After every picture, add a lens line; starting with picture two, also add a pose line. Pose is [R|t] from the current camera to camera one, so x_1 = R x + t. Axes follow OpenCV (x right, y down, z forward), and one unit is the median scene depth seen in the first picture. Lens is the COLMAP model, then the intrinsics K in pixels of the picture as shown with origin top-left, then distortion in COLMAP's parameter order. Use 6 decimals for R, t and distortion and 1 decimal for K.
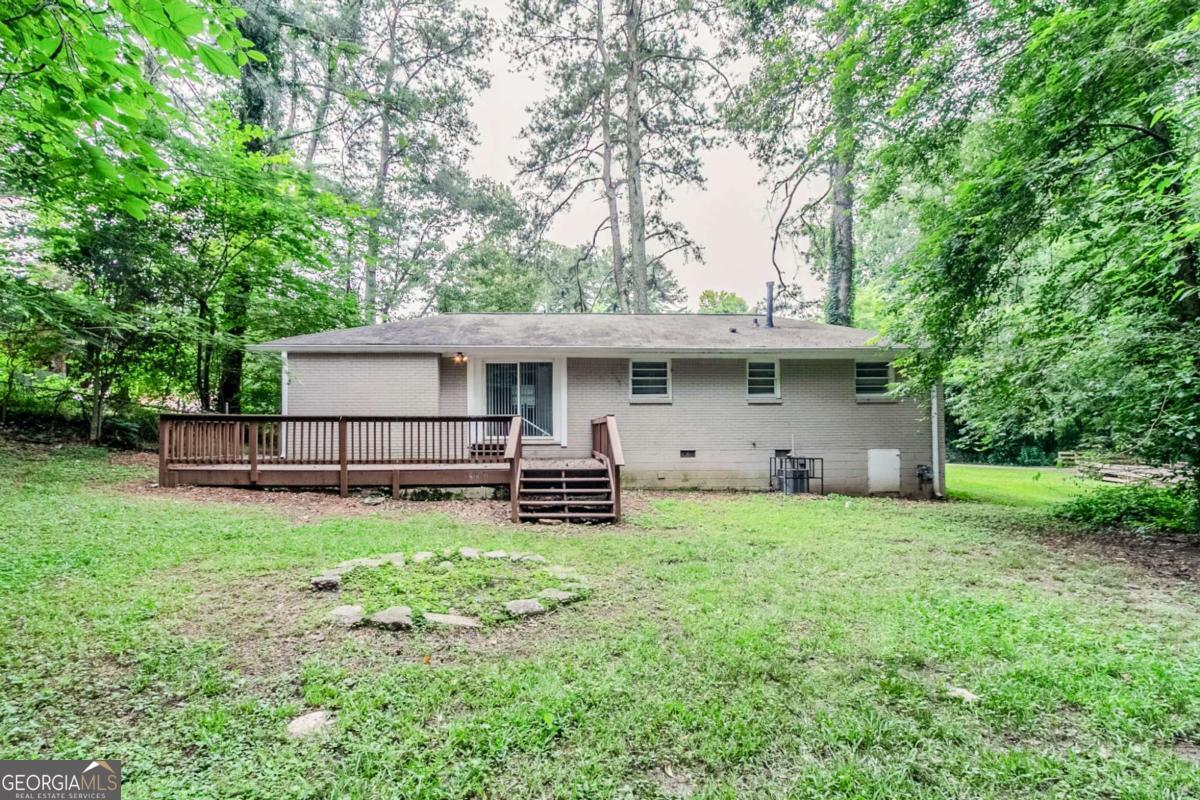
lens RADIAL K [[566.0, 0, 570.6], [0, 566.0, 416.0], [0, 0, 1]] dist [-0.000149, -0.000238]
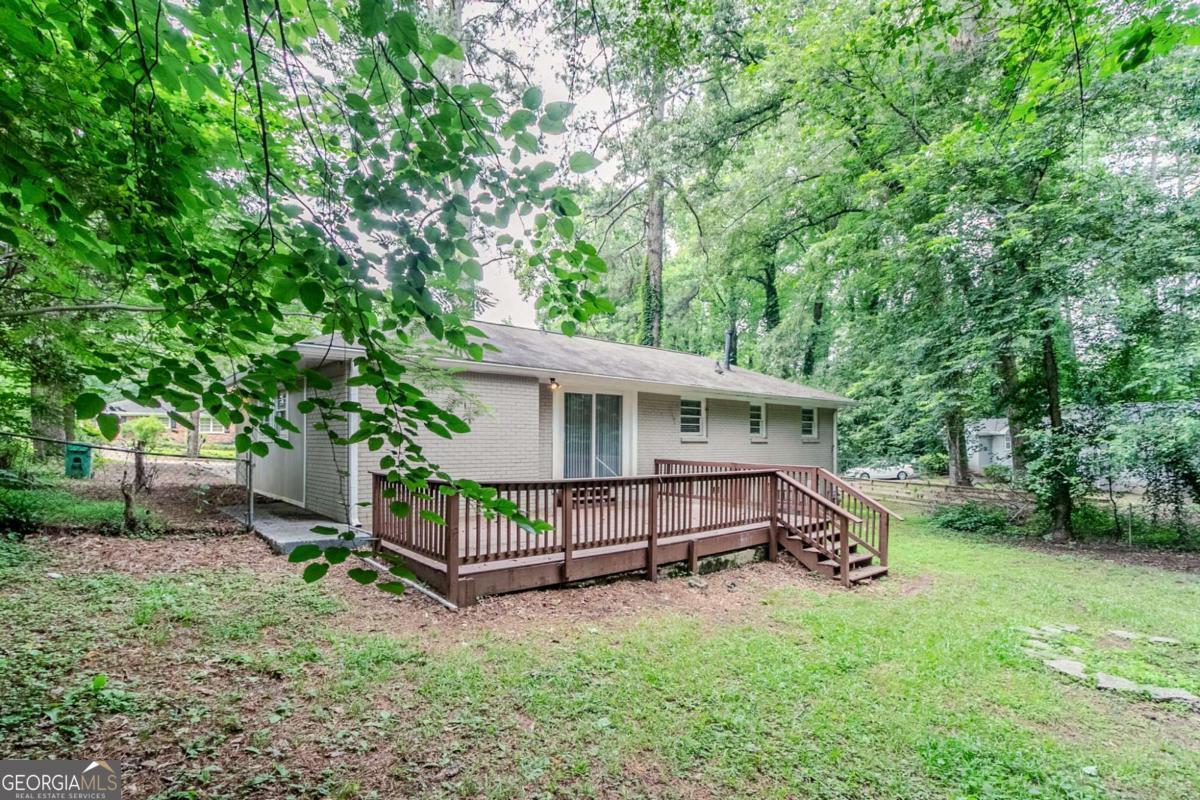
lens RADIAL K [[587.7, 0, 566.7], [0, 587.7, 423.3], [0, 0, 1]] dist [-0.001256, -0.001582]
pose [[0.810919, 0.027463, 0.584514, -0.681832], [-0.027157, 0.999588, -0.009289, -0.041188], [-0.584529, -0.008341, 0.811330, 0.310187]]
